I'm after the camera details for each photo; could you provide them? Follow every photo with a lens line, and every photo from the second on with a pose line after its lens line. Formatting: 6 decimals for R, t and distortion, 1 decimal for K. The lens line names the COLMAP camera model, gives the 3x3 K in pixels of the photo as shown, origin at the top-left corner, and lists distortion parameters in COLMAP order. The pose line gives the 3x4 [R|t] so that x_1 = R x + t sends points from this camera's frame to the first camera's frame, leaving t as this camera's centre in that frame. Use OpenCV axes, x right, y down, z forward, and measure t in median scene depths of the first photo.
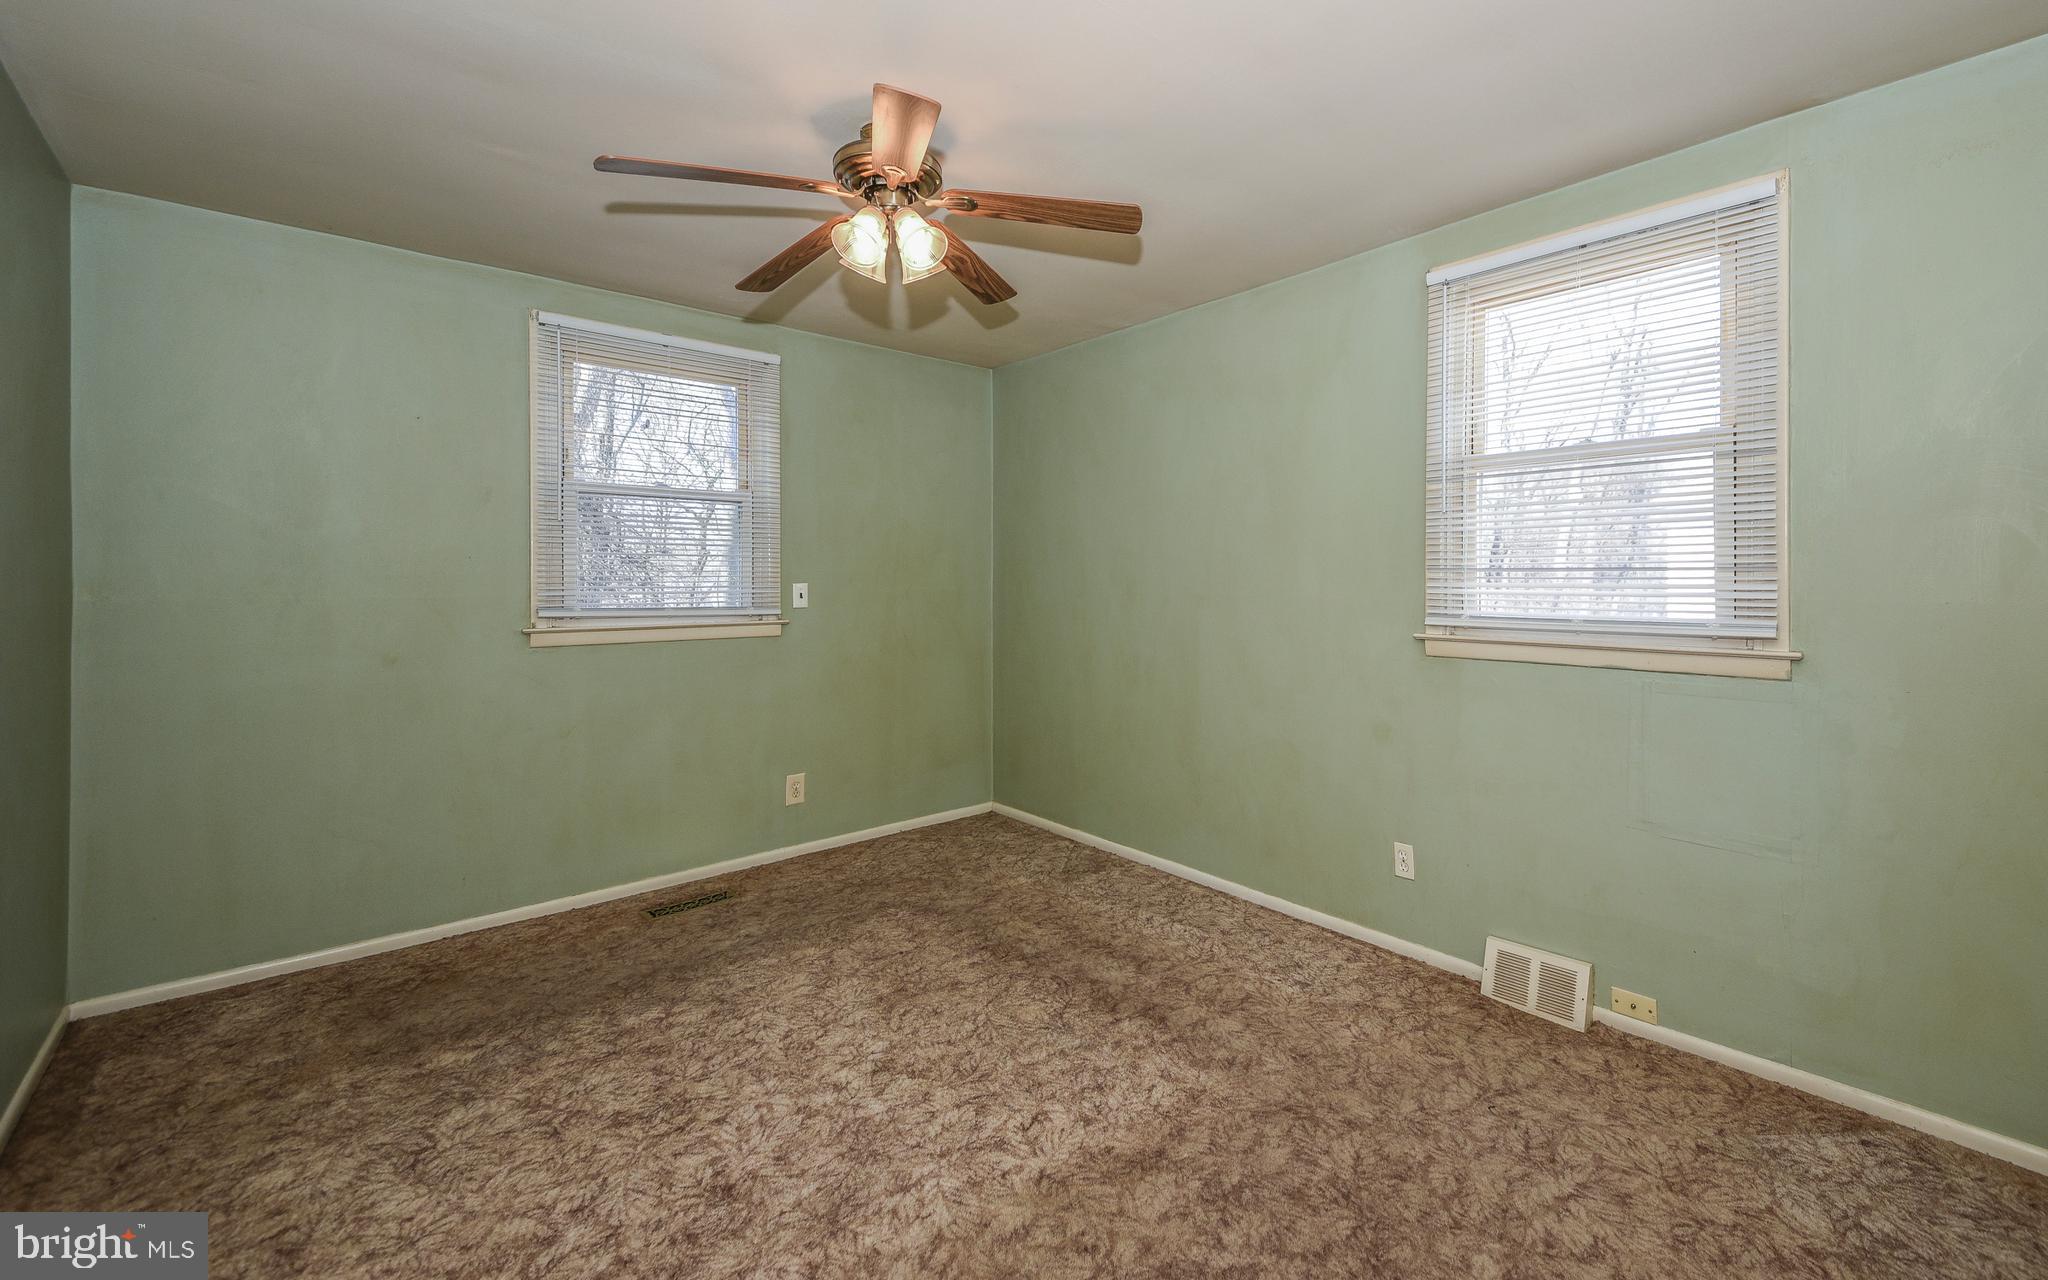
lens RADIAL K [[760.9, 0, 1007.7], [0, 760.9, 583.1], [0, 0, 1]] dist [0.031359, -0.015404]
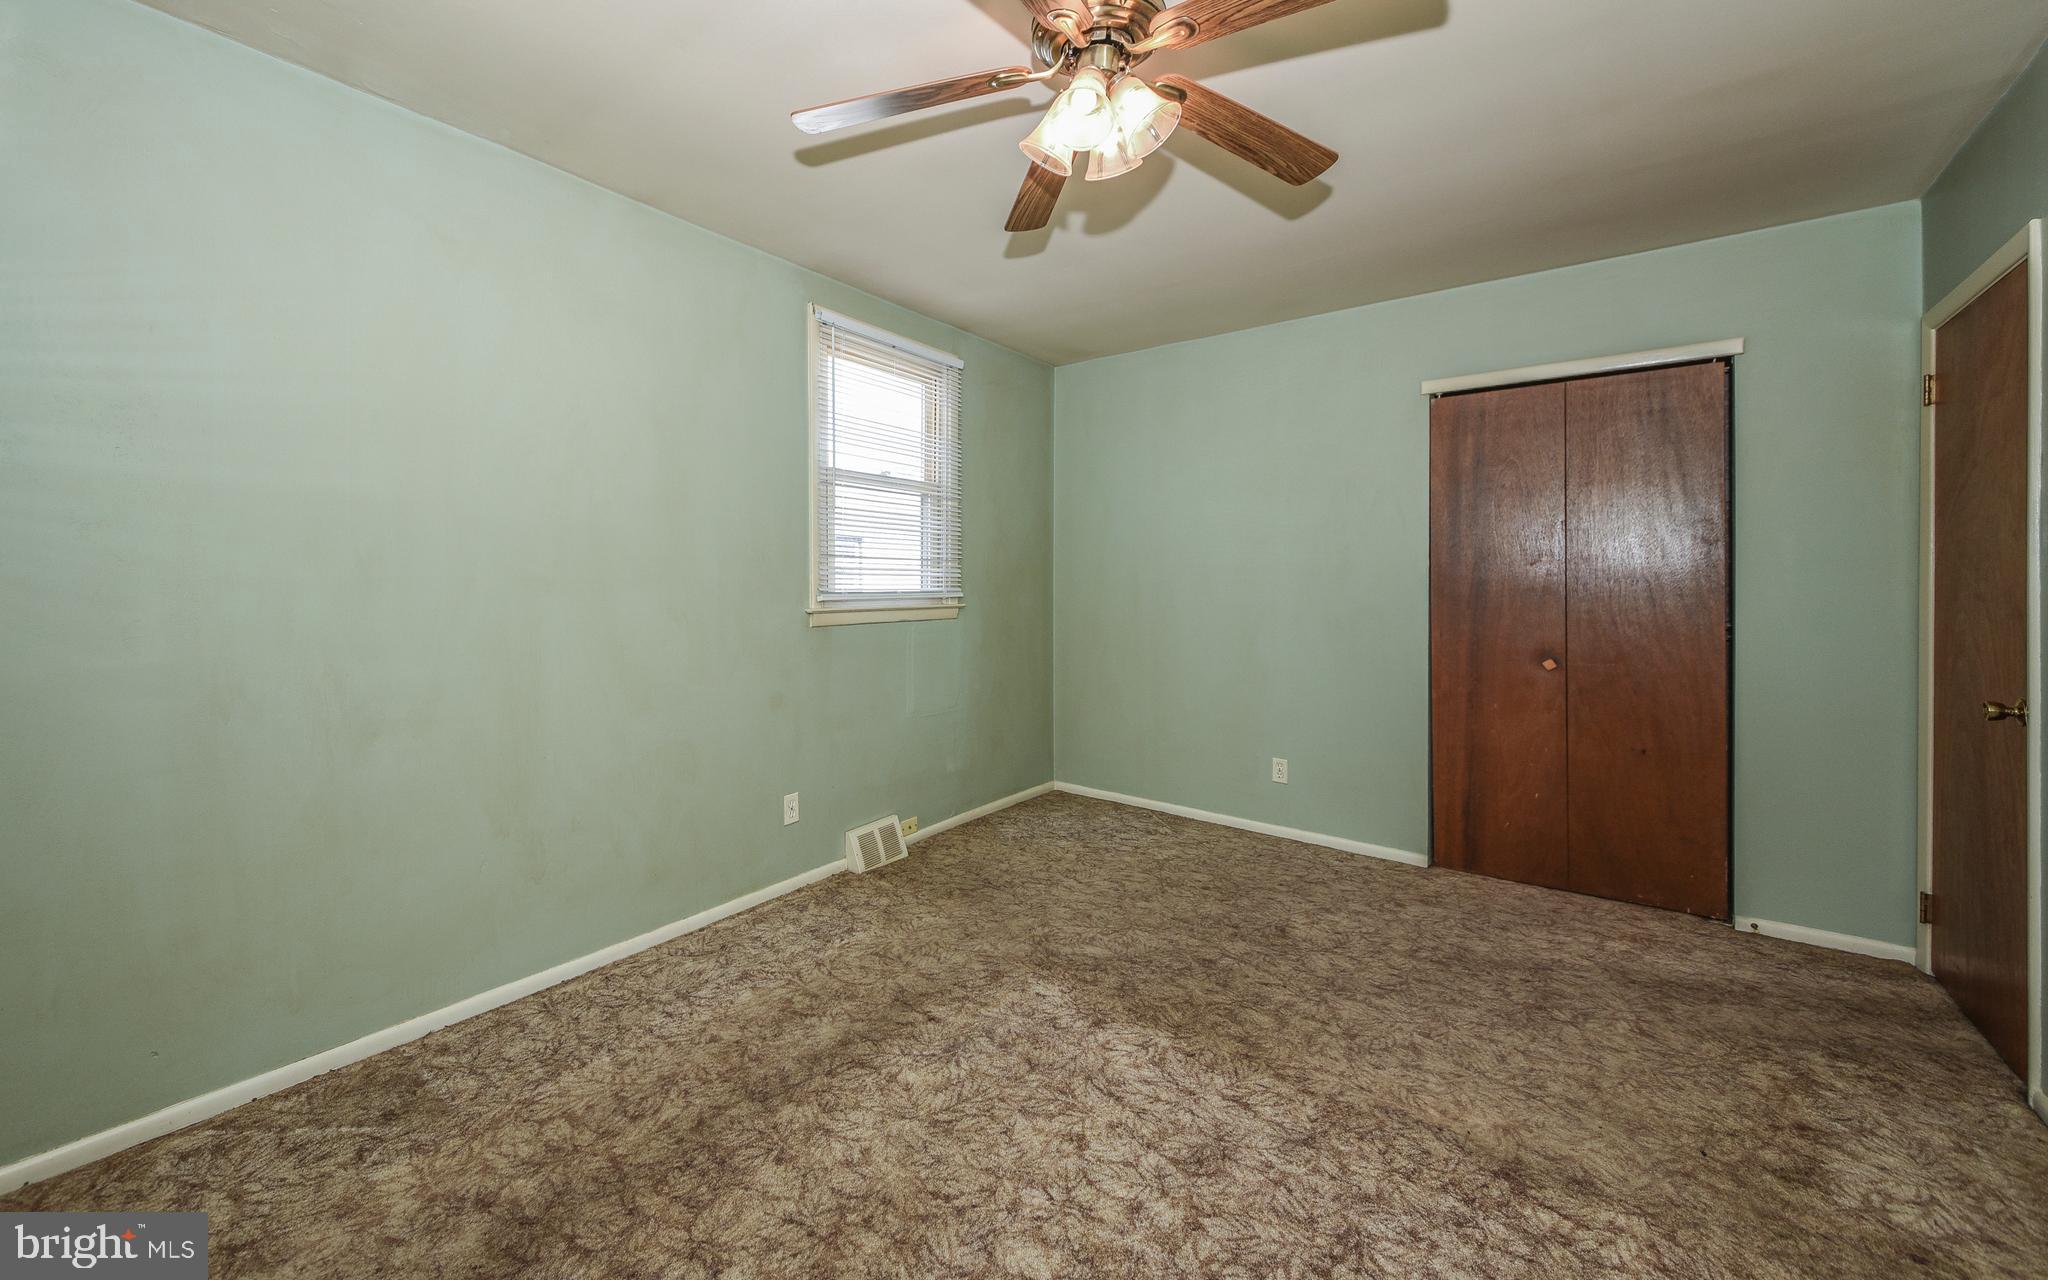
lens RADIAL K [[760.9, 0, 1007.7], [0, 760.9, 583.1], [0, 0, 1]] dist [0.031359, -0.015404]
pose [[-0.157479, -0.013647, 0.987428, -0.741470], [0.012619, 0.999795, 0.015831, 0.009712], [-0.987442, 0.014954, -0.157274, 0.958203]]
